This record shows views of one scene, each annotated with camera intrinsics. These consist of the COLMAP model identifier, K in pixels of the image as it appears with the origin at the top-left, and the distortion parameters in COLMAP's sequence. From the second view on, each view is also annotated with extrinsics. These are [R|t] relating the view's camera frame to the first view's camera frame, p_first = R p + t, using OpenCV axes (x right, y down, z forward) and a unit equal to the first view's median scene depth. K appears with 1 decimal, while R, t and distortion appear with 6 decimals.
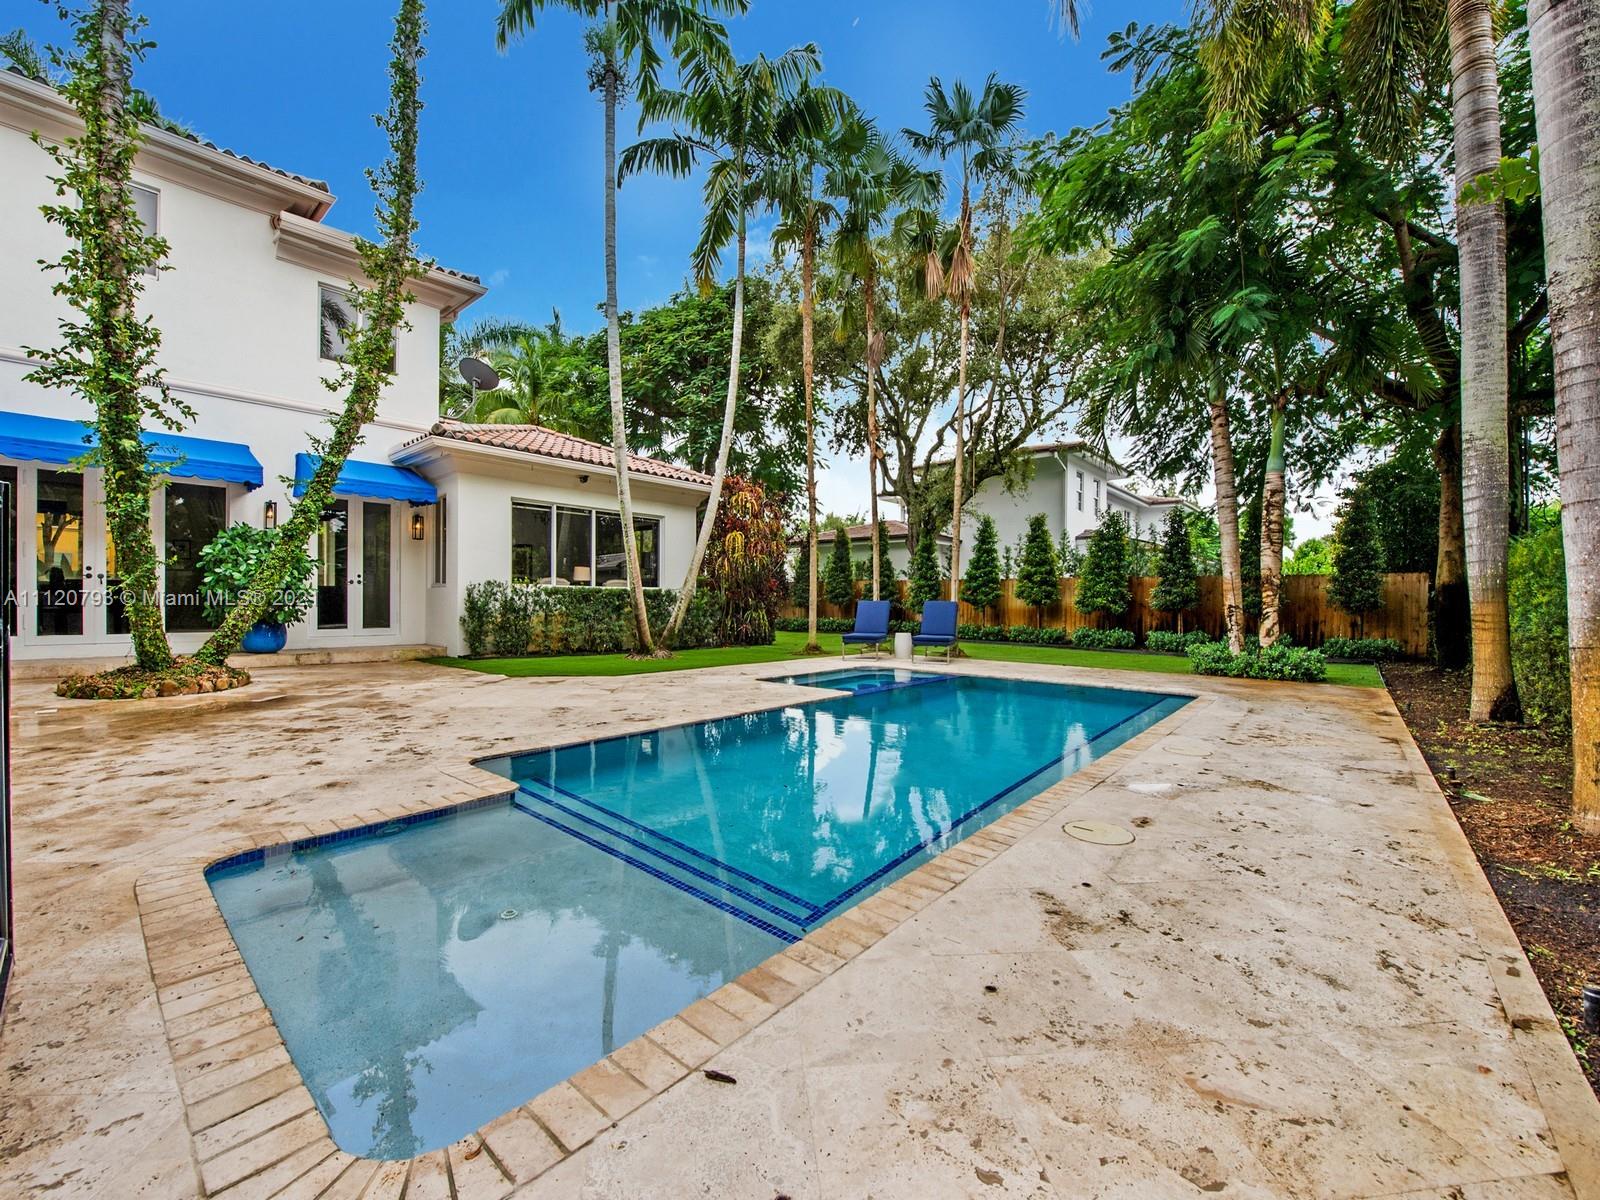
lens RADIAL K [[651.7, 0, 813.9], [0, 651.7, 604.6], [0, 0, 1]] dist [-0.001865, -0.000076]
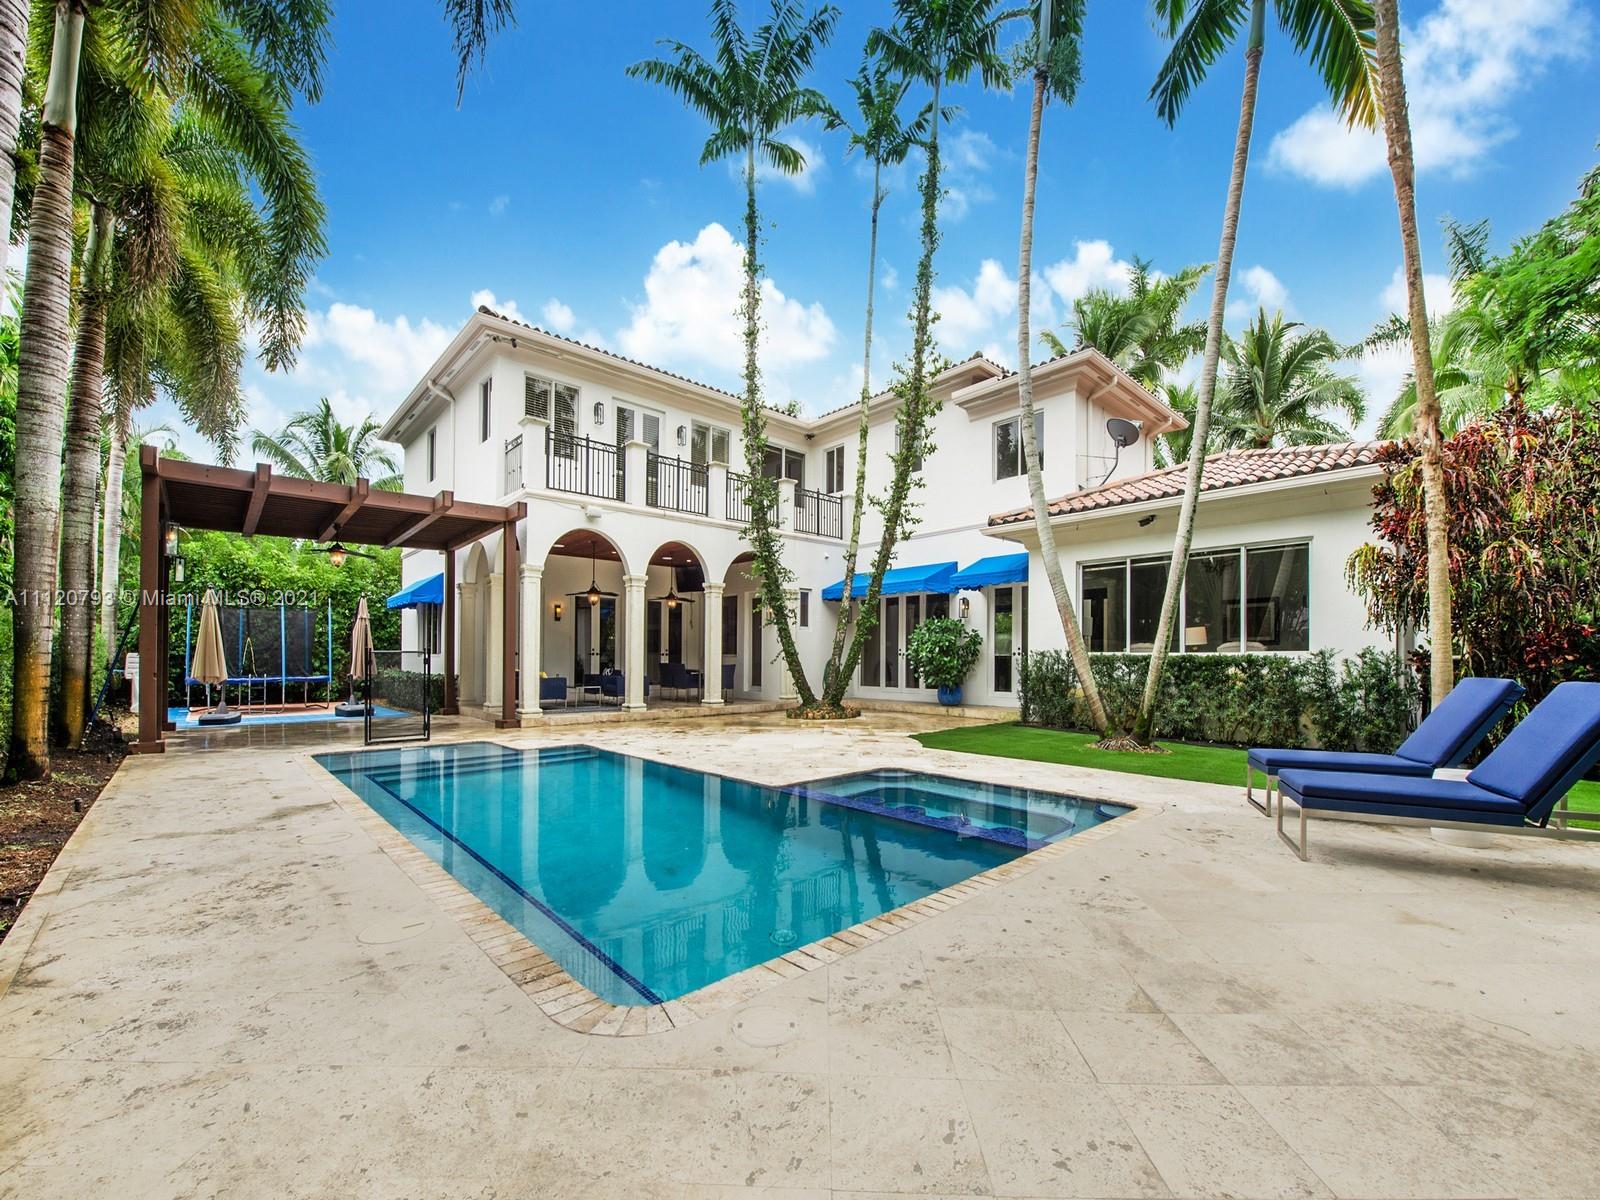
lens RADIAL K [[651.7, 0, 813.9], [0, 651.7, 604.6], [0, 0, 1]] dist [-0.001865, -0.000076]
pose [[-0.098930, -0.091111, -0.990915, 0.647959], [-0.009645, 0.995841, -0.090601, -0.011044], [0.995048, 0.000594, -0.099397, 0.866642]]
